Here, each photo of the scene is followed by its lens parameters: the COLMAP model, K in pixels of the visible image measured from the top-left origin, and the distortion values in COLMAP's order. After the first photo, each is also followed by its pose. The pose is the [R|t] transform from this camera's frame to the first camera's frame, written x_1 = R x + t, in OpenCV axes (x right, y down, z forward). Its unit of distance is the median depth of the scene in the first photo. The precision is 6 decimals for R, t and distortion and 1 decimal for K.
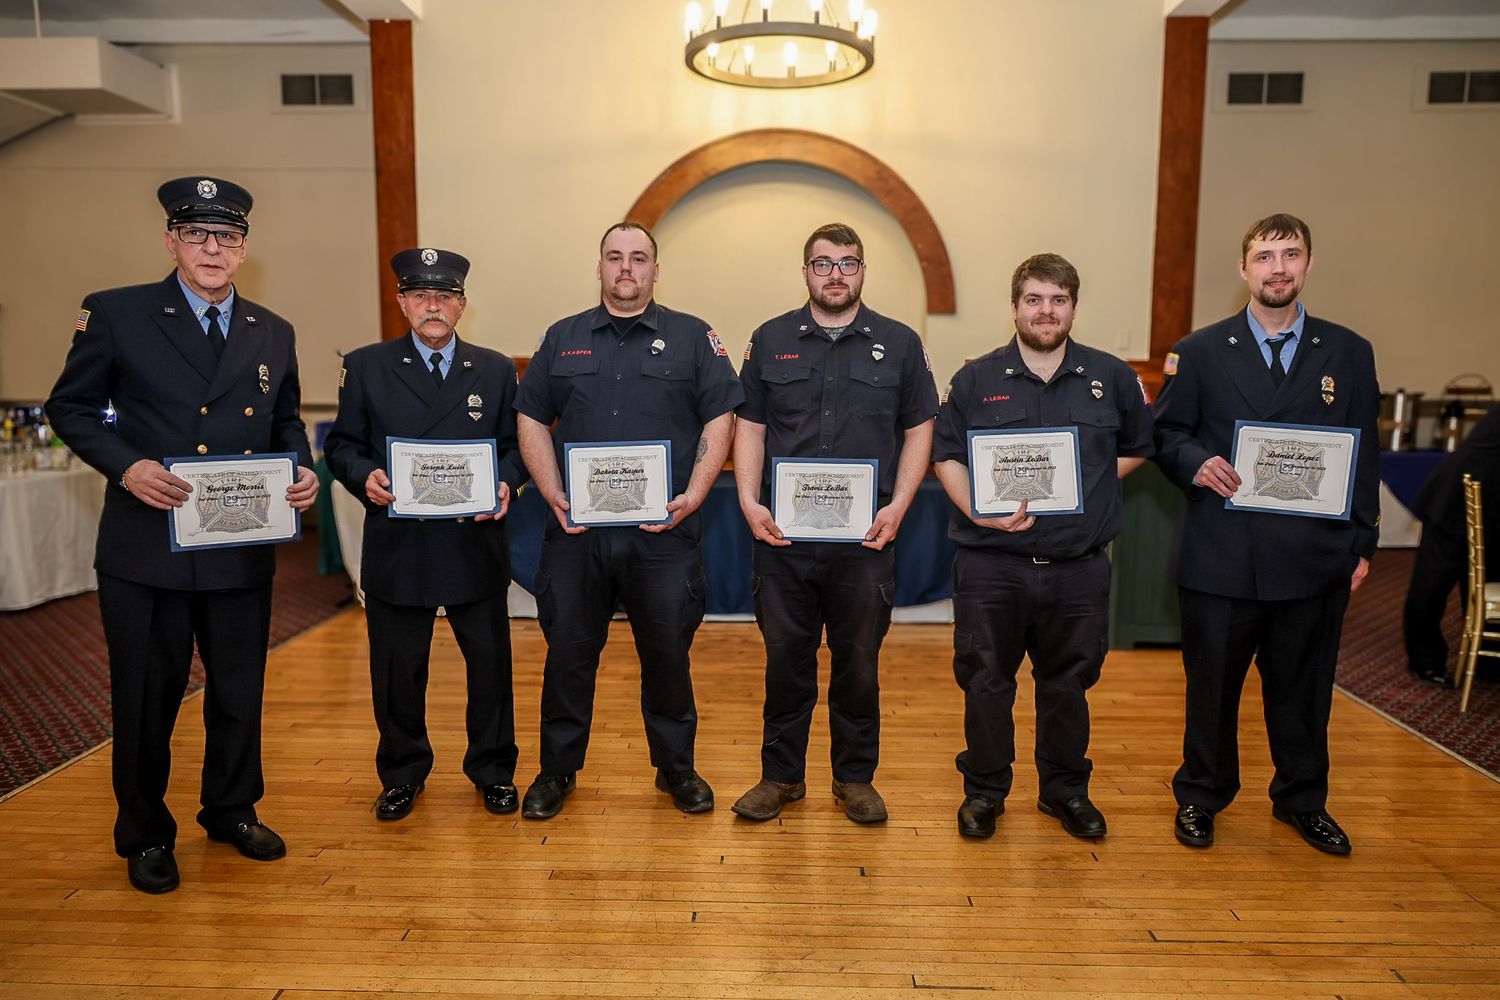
lens RADIAL K [[1016.8, 0, 762.7], [0, 1016.8, 496.3], [0, 0, 1]] dist [0.003018, -0.000439]
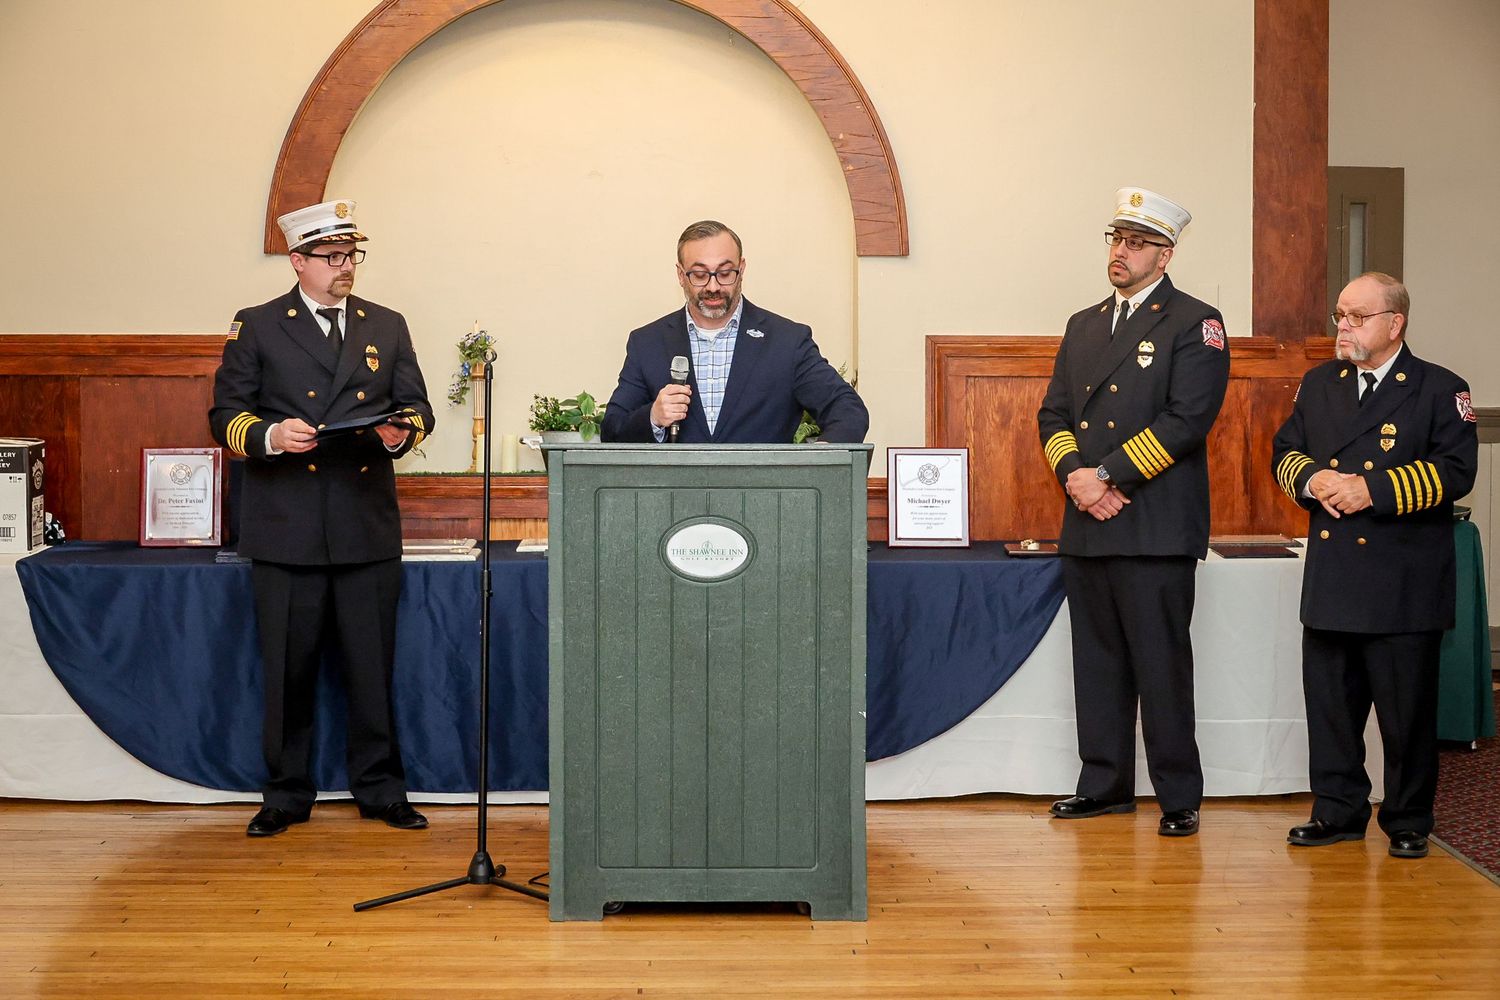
lens RADIAL K [[2570.4, 0, 750.0], [0, 2570.4, 500.0], [0, 0, 1]] dist [-0.026060, -0.208356]
pose [[0.998822, -0.006098, 0.048146, 0.045765], [0.009218, 0.997852, -0.064850, 0.058313], [-0.047647, 0.065218, 0.996733, -0.514210]]
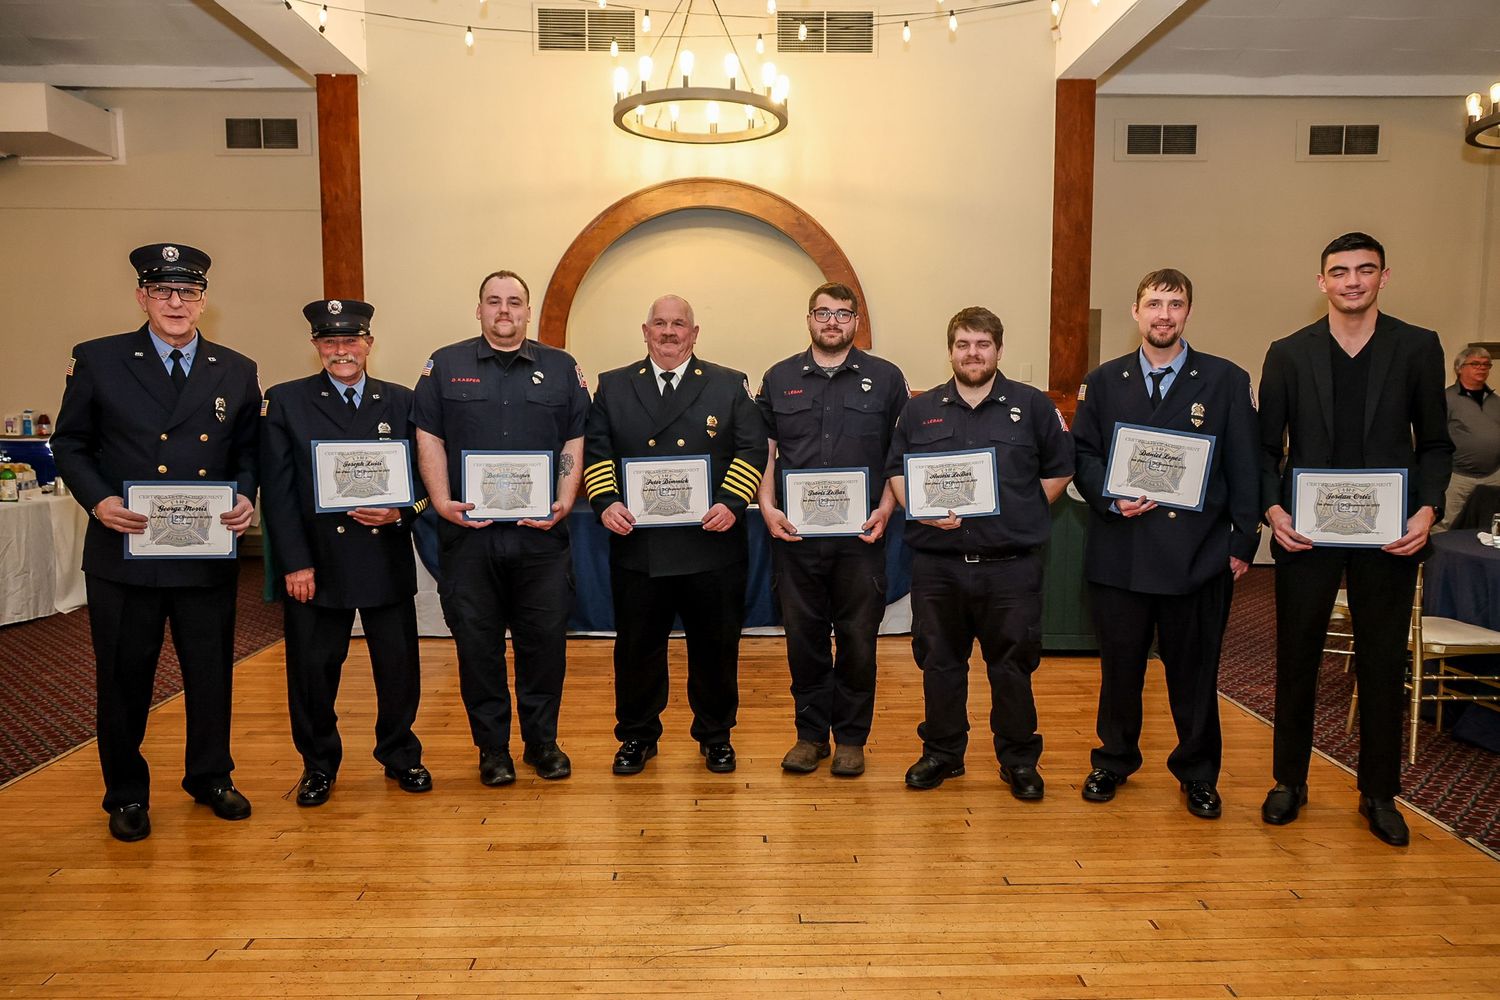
lens RADIAL K [[1026.5, 0, 755.4], [0, 1026.5, 499.3], [0, 0, 1]] dist [0.004277, 0.003792]
pose [[0.998976, -0.008507, 0.044443, 0.023534], [0.009795, 0.999536, -0.028839, 0.012068], [-0.044177, 0.029245, 0.998596, -0.098024]]
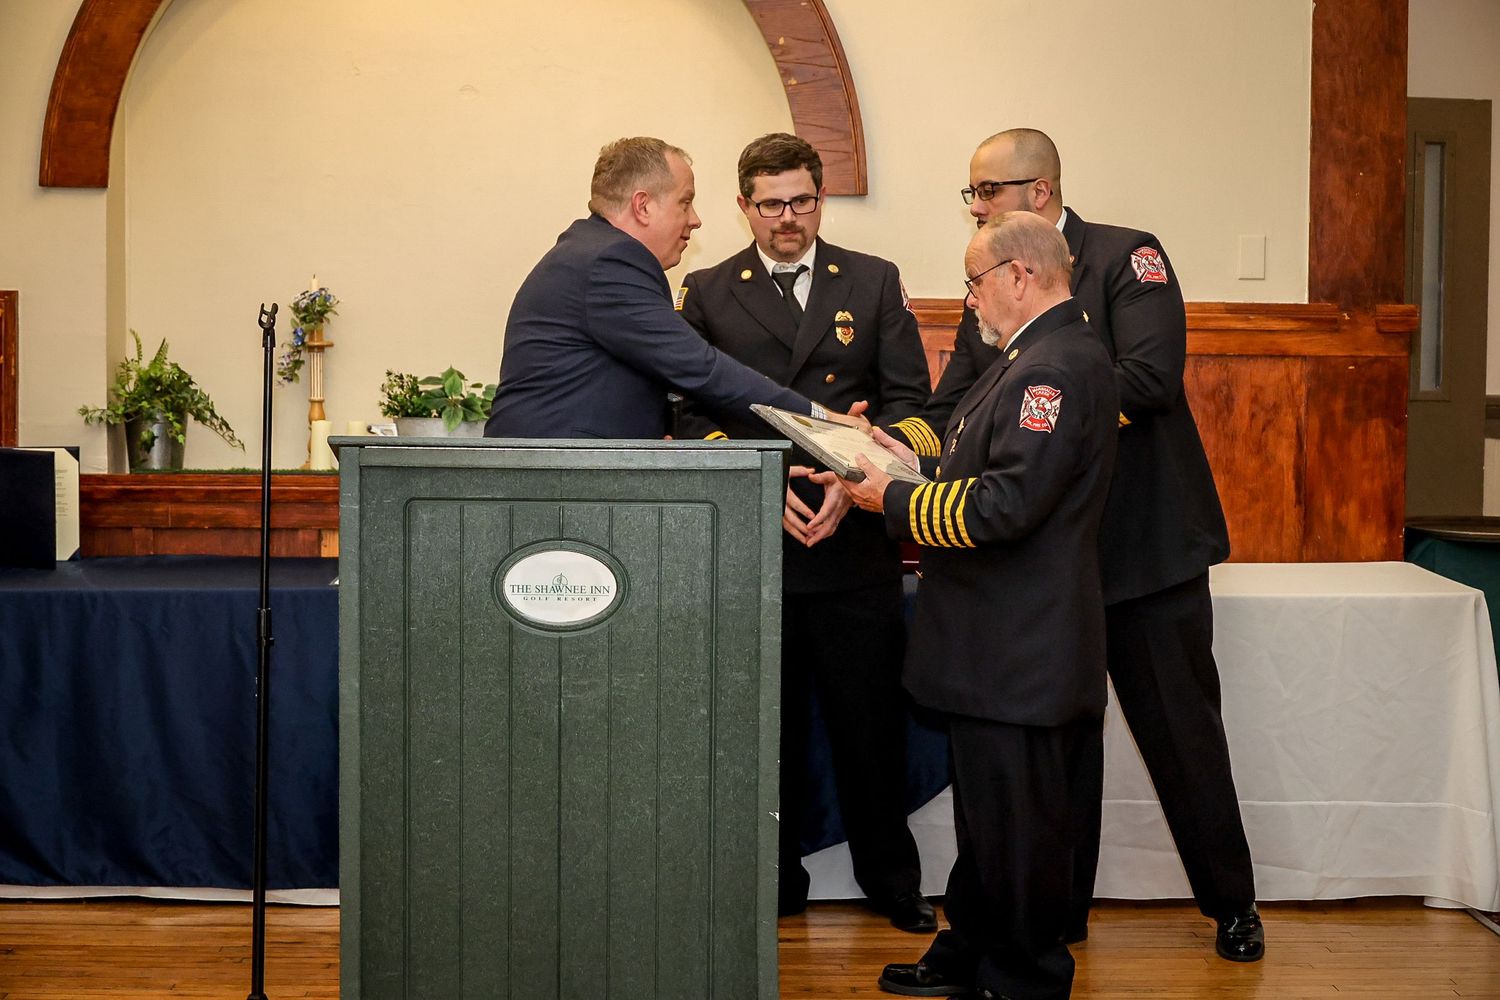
lens RADIAL K [[2780.1, 0, 745.1], [0, 2780.1, 493.1], [0, 0, 1]] dist [-0.021620, -0.340858]
pose [[0.998789, 0.001661, 0.049166, 0.105477], [0.001458, 0.997991, -0.063340, 0.028564], [-0.049172, 0.063335, 0.996780, -0.223364]]
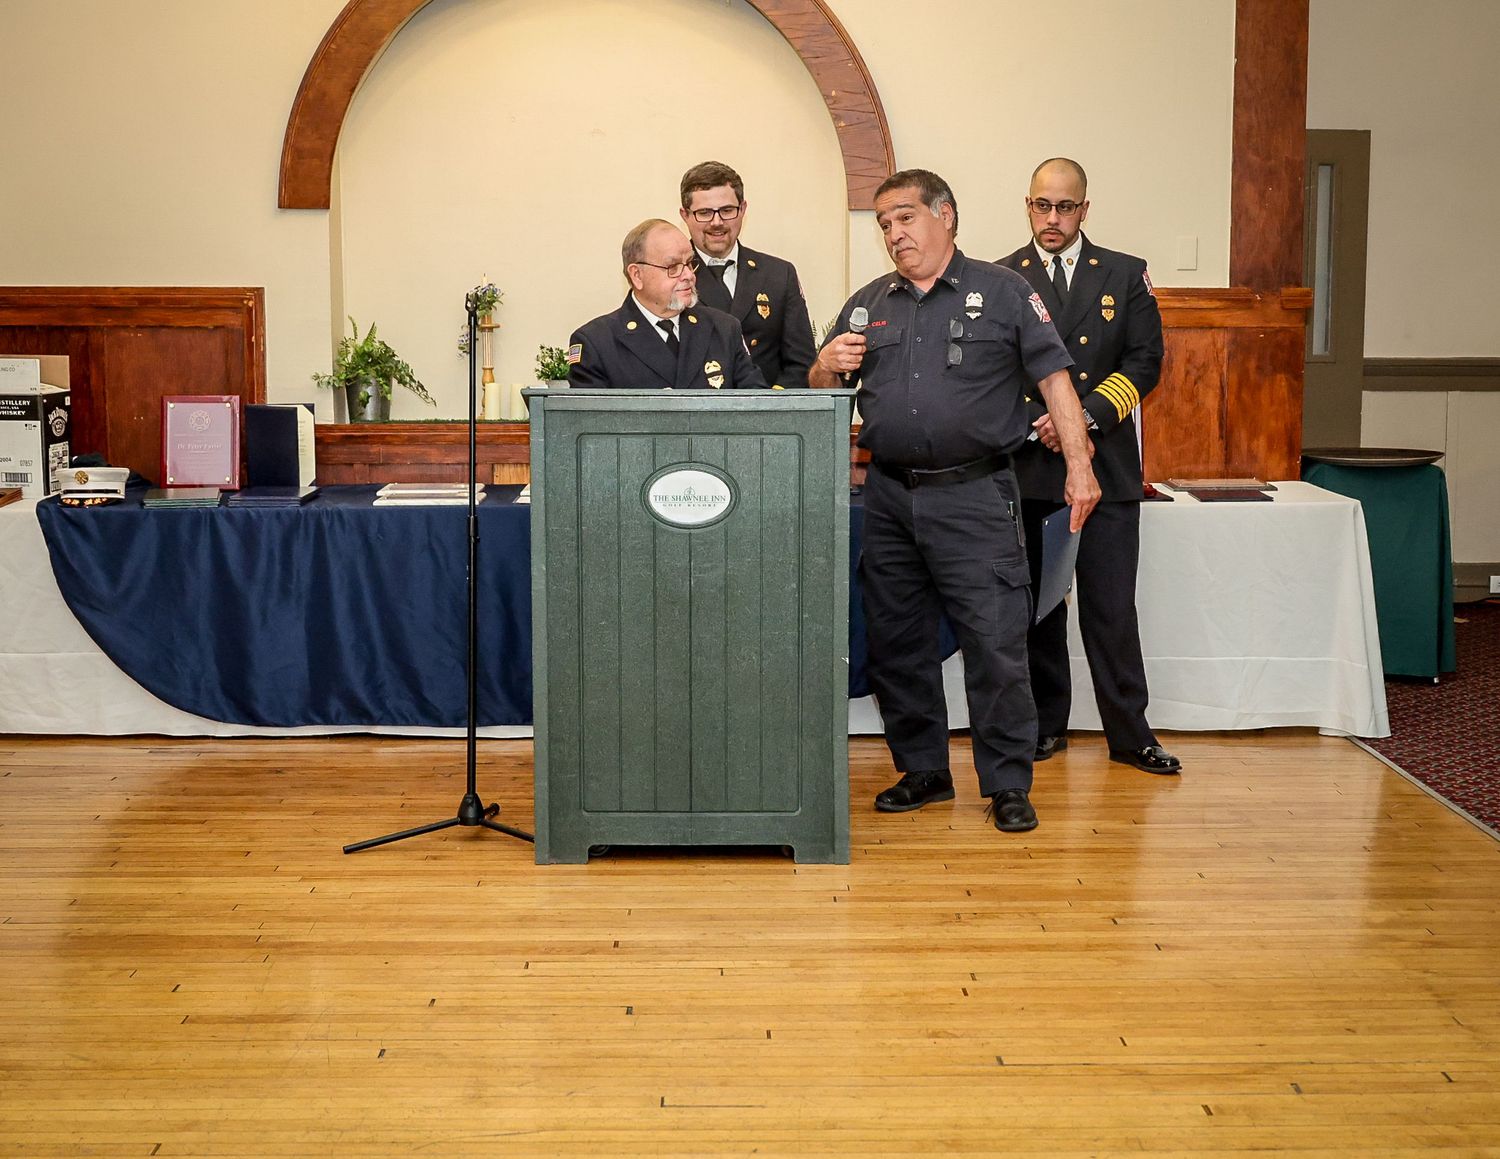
lens RADIAL K [[2177.3, 0, 750.0], [0, 2177.3, 579.5], [0, 0, 1]] dist [0.012420, 0.004423]
pose [[0.999297, -0.009333, 0.036300, 0.077466], [0.009455, 0.999950, -0.003180, 0.044458], [-0.036269, 0.003521, 0.999336, -0.309903]]
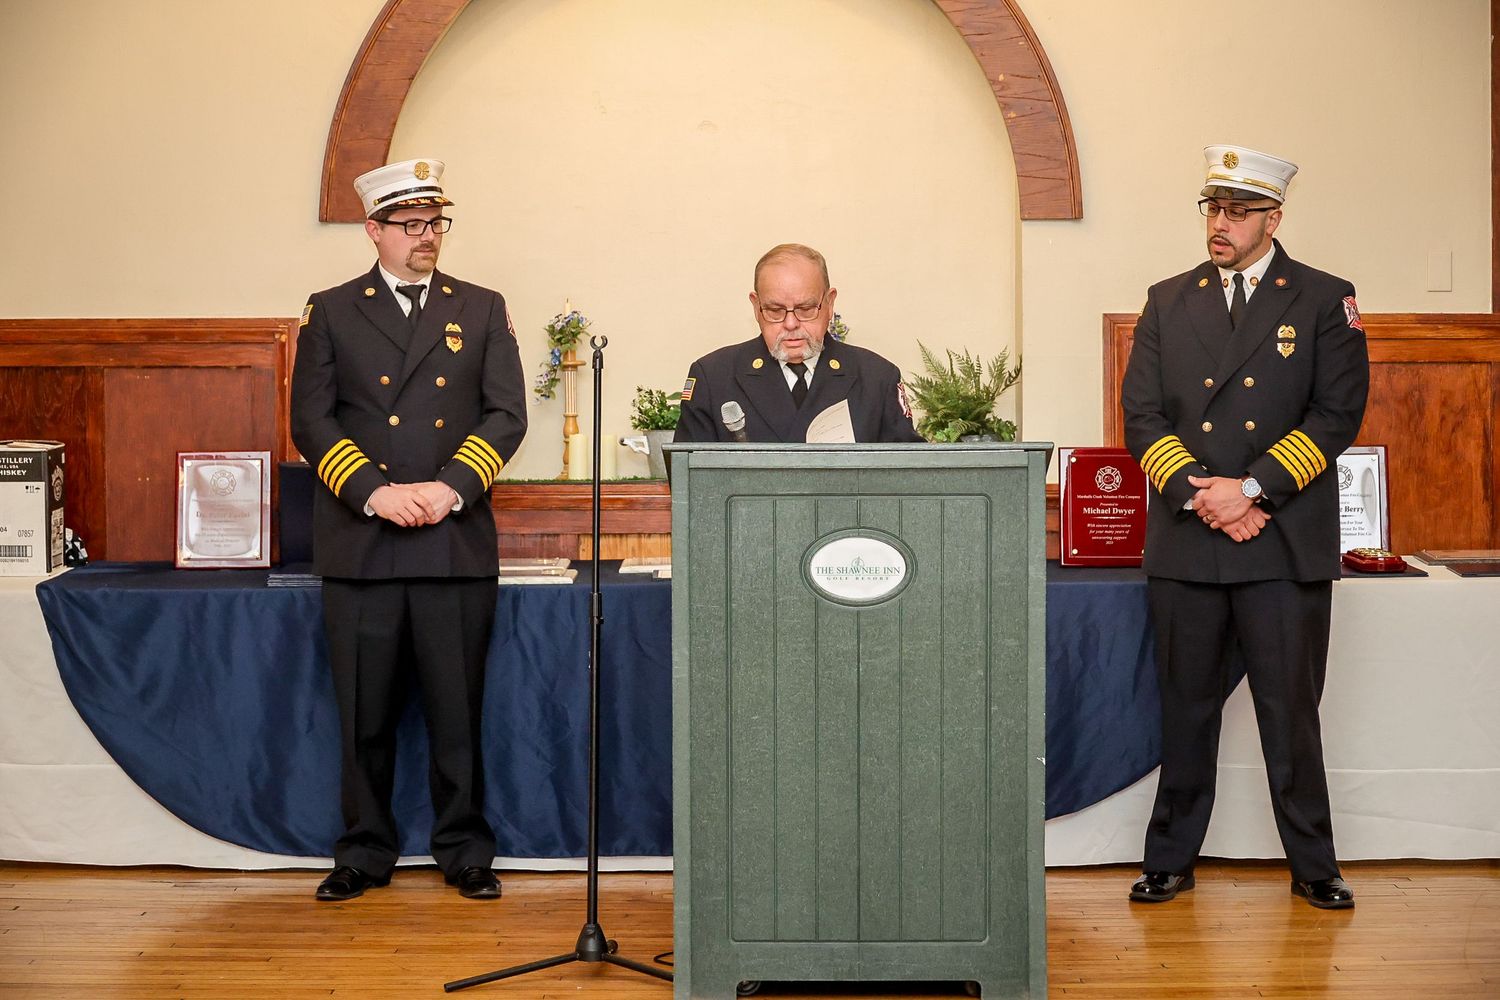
lens RADIAL K [[3180.6, 0, 728.9], [0, 3180.6, 470.0], [0, 0, 1]] dist [-0.132678, -0.182630]
pose [[0.999925, -0.009975, 0.007153, 0.021115], [0.010512, 0.996776, -0.079545, 0.065417], [-0.006337, 0.079614, 0.996806, -0.584466]]
